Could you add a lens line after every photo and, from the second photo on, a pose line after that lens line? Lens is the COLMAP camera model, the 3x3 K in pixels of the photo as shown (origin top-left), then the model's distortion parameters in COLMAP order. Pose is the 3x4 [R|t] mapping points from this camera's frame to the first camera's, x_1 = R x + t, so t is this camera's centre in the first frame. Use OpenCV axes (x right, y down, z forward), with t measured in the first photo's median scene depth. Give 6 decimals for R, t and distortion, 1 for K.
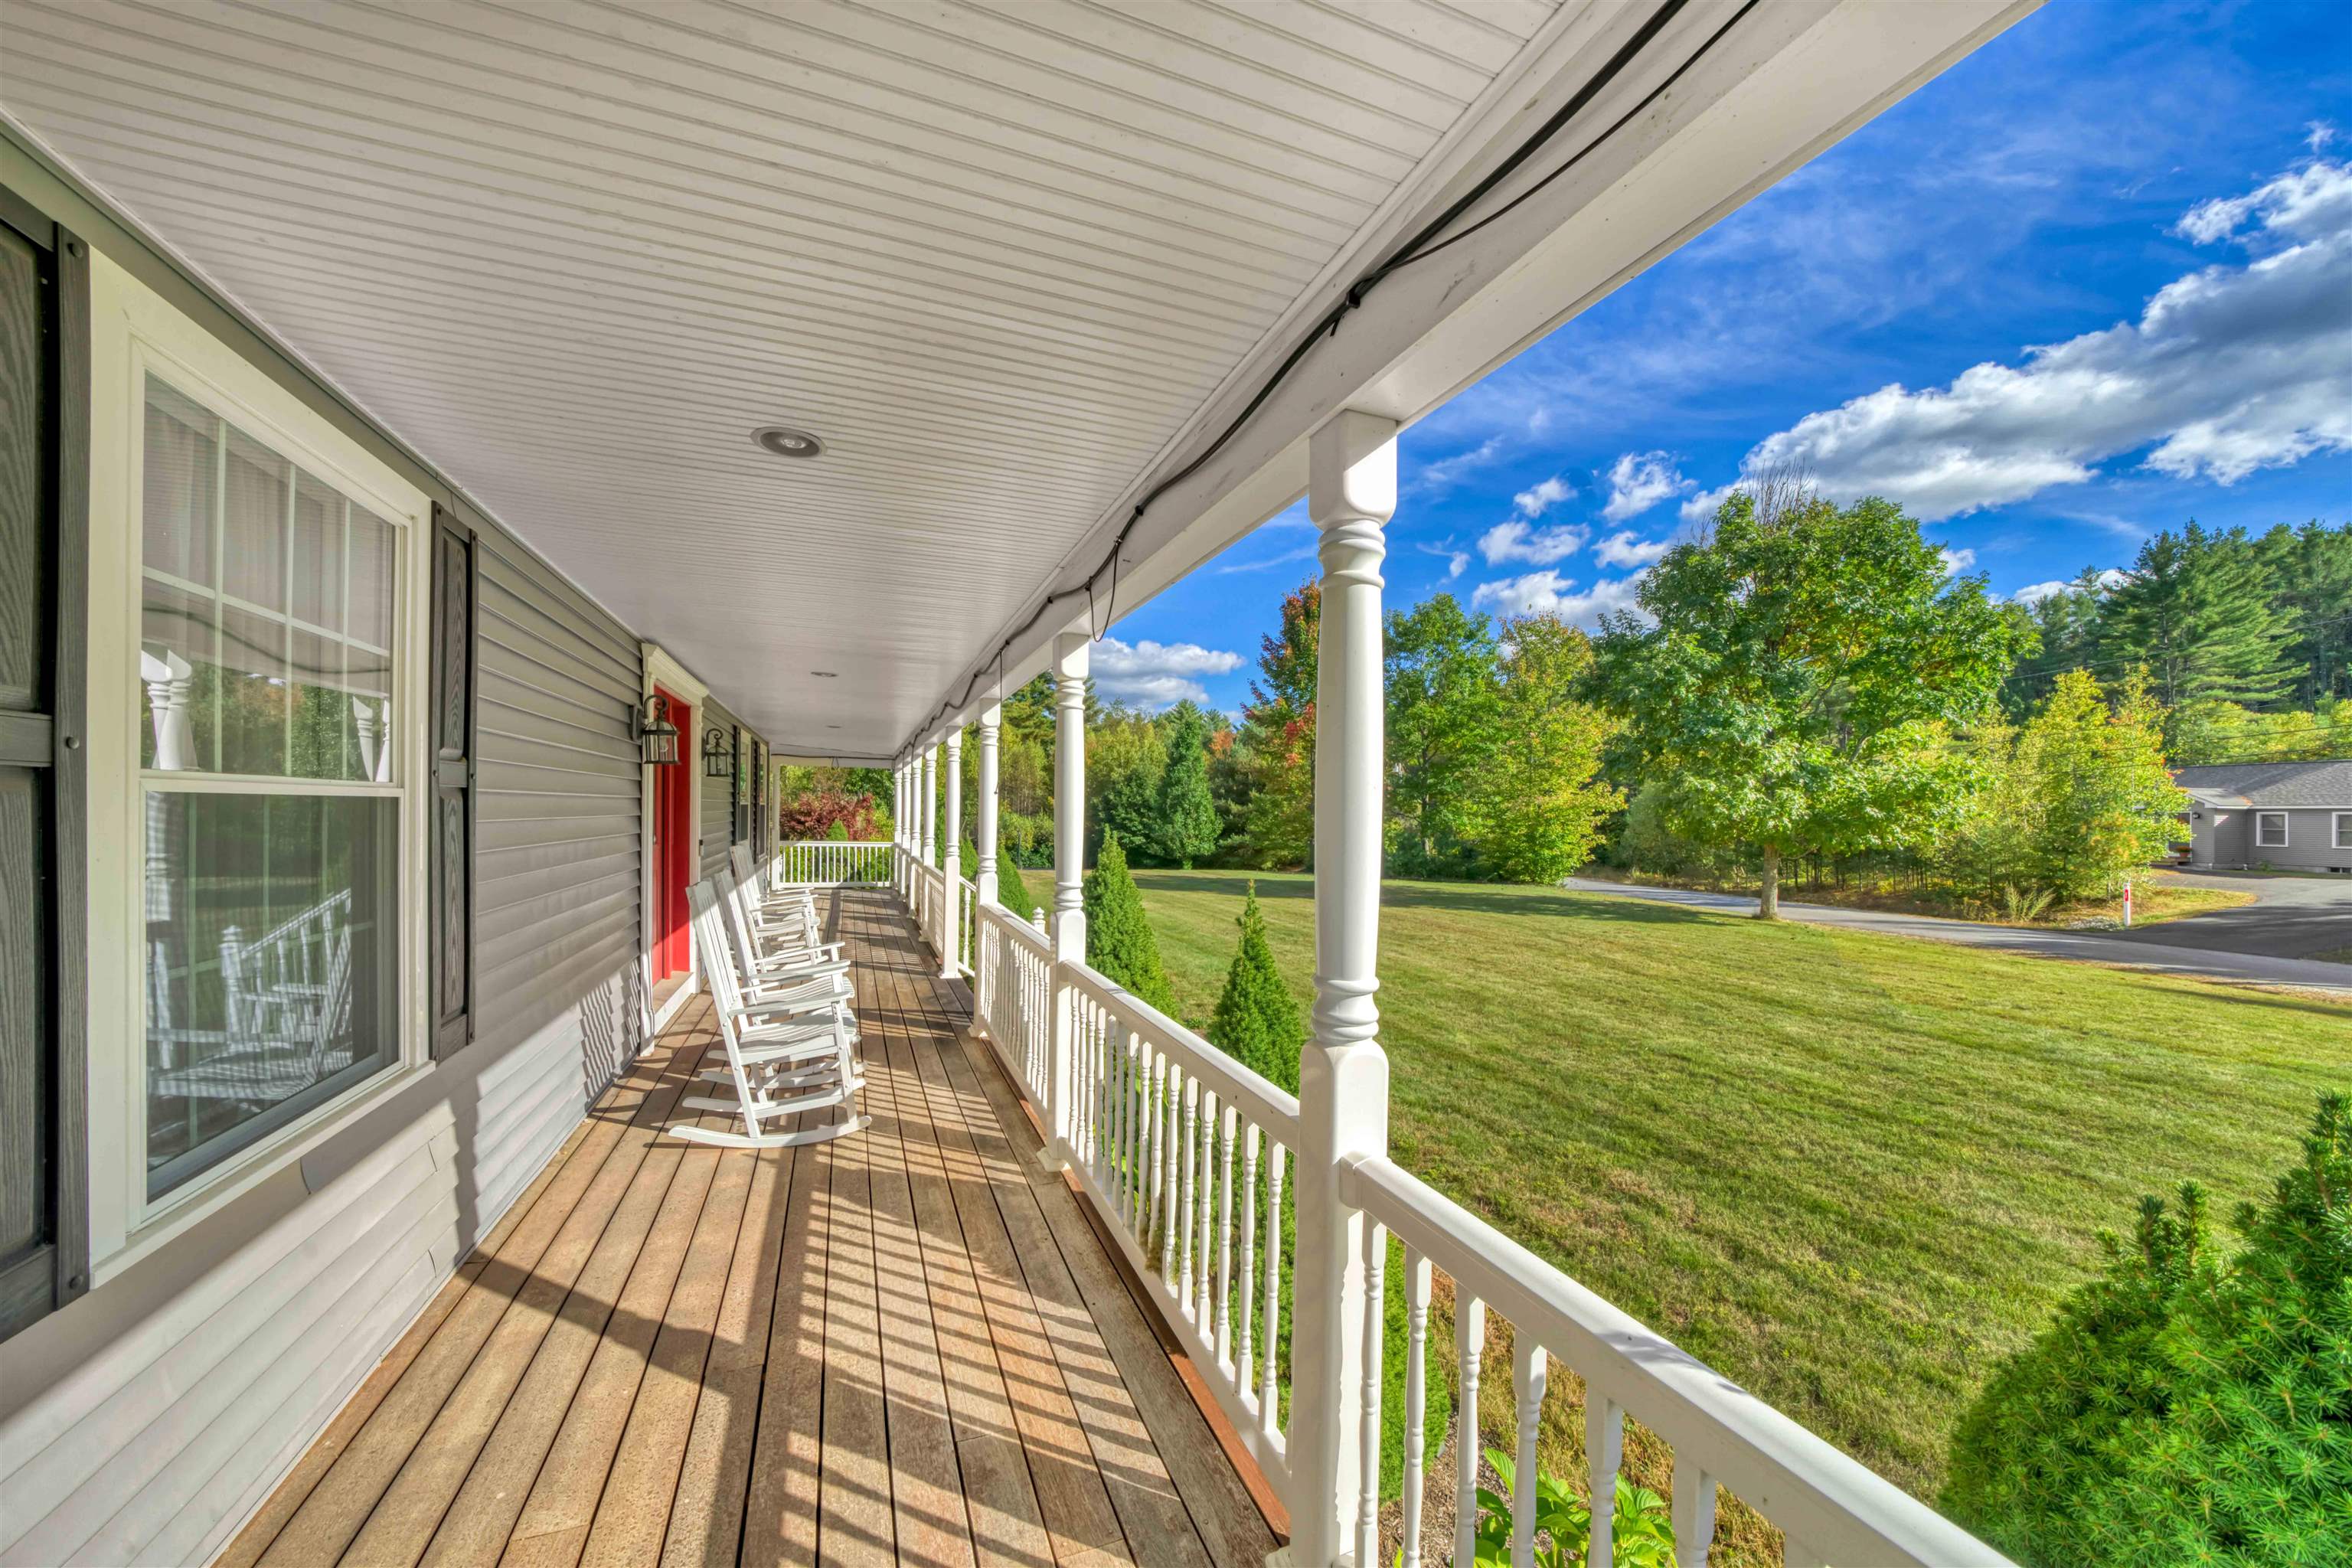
lens RADIAL K [[835.6, 0, 1170.0], [0, 835.6, 808.3], [0, 0, 1]] dist [-0.020068, 0.000020]
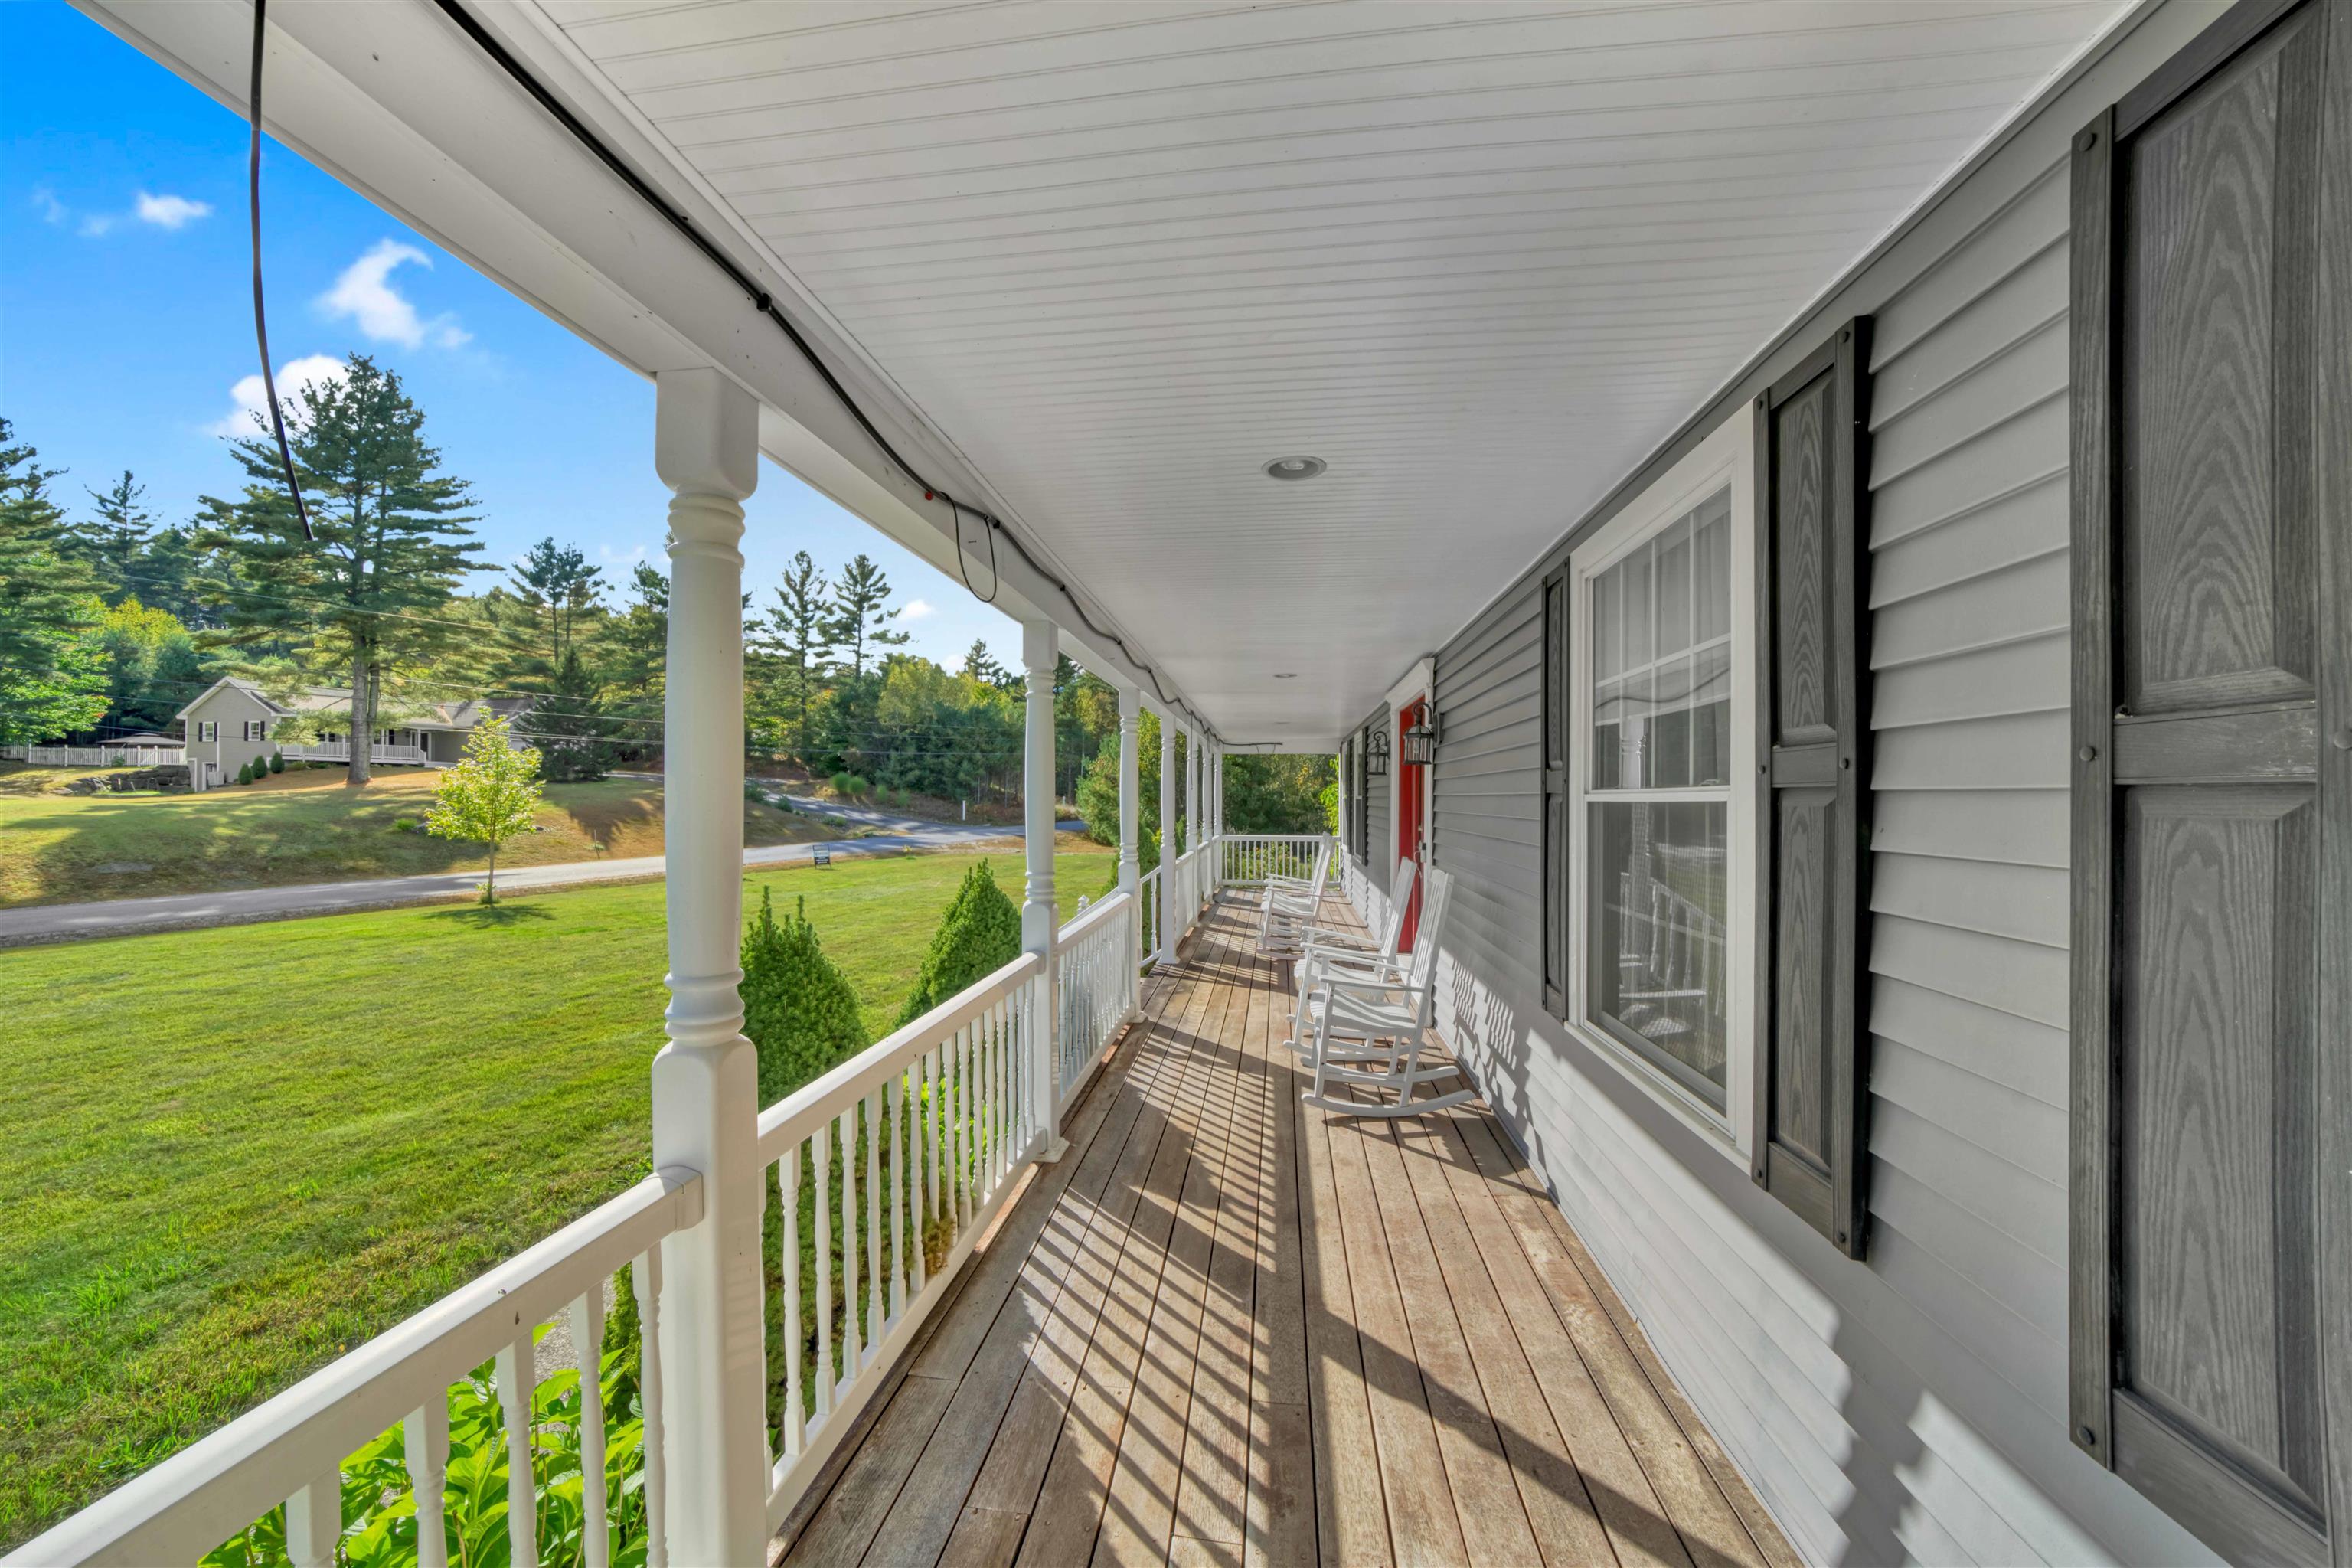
lens RADIAL K [[835.6, 0, 1170.0], [0, 835.6, 808.3], [0, 0, 1]] dist [-0.020068, 0.000020]
pose [[-0.877235, -0.013439, 0.479873, -0.890763], [-0.010741, 0.999907, 0.008368, -0.008725], [-0.479941, 0.002186, -0.877298, 2.125572]]
